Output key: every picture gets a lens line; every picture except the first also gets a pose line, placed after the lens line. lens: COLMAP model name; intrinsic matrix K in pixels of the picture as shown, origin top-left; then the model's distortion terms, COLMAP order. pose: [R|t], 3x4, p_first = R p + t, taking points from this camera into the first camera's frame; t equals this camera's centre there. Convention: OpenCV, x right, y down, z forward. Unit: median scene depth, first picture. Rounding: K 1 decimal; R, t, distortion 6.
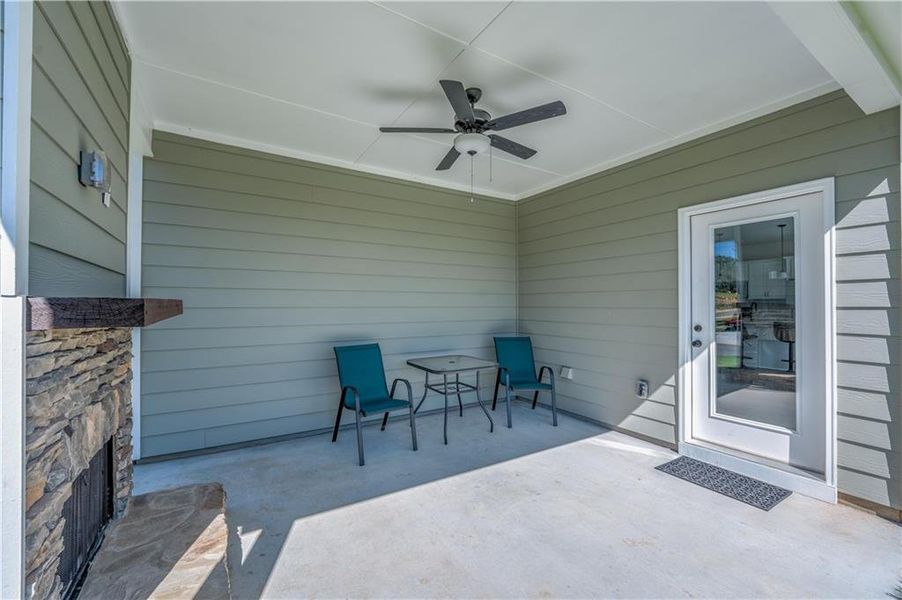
lens RADIAL K [[365.9, 0, 446.9], [0, 365.9, 301.0], [0, 0, 1]] dist [-0.007984, -0.000175]
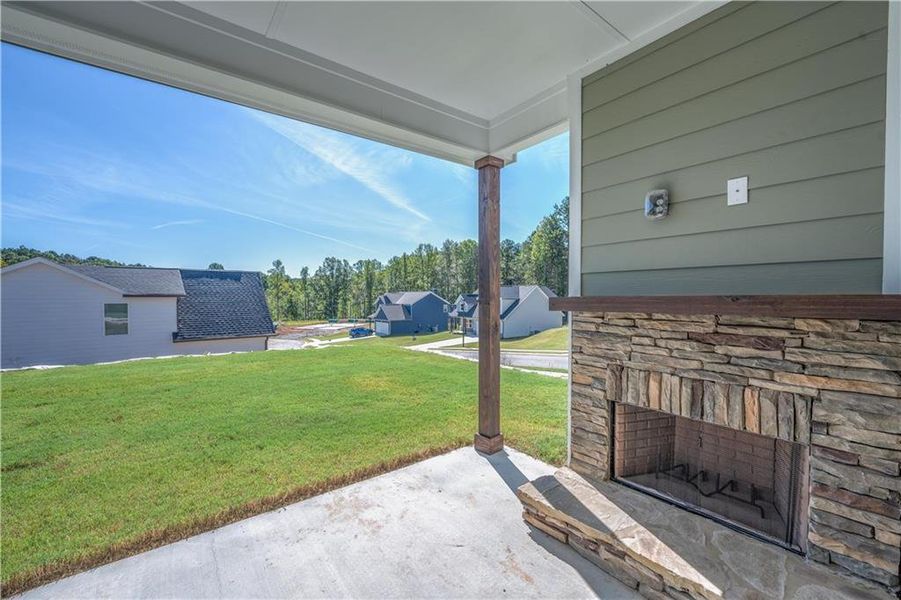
lens RADIAL K [[365.5, 0, 446.4], [0, 365.5, 301.0], [0, 0, 1]] dist [-0.007984, -0.000175]
pose [[-0.995334, 0.001576, -0.096475, -0.012122], [0.001656, 0.999998, -0.000749, 0.005477], [0.096473, -0.000905, -0.995335, 1.954112]]
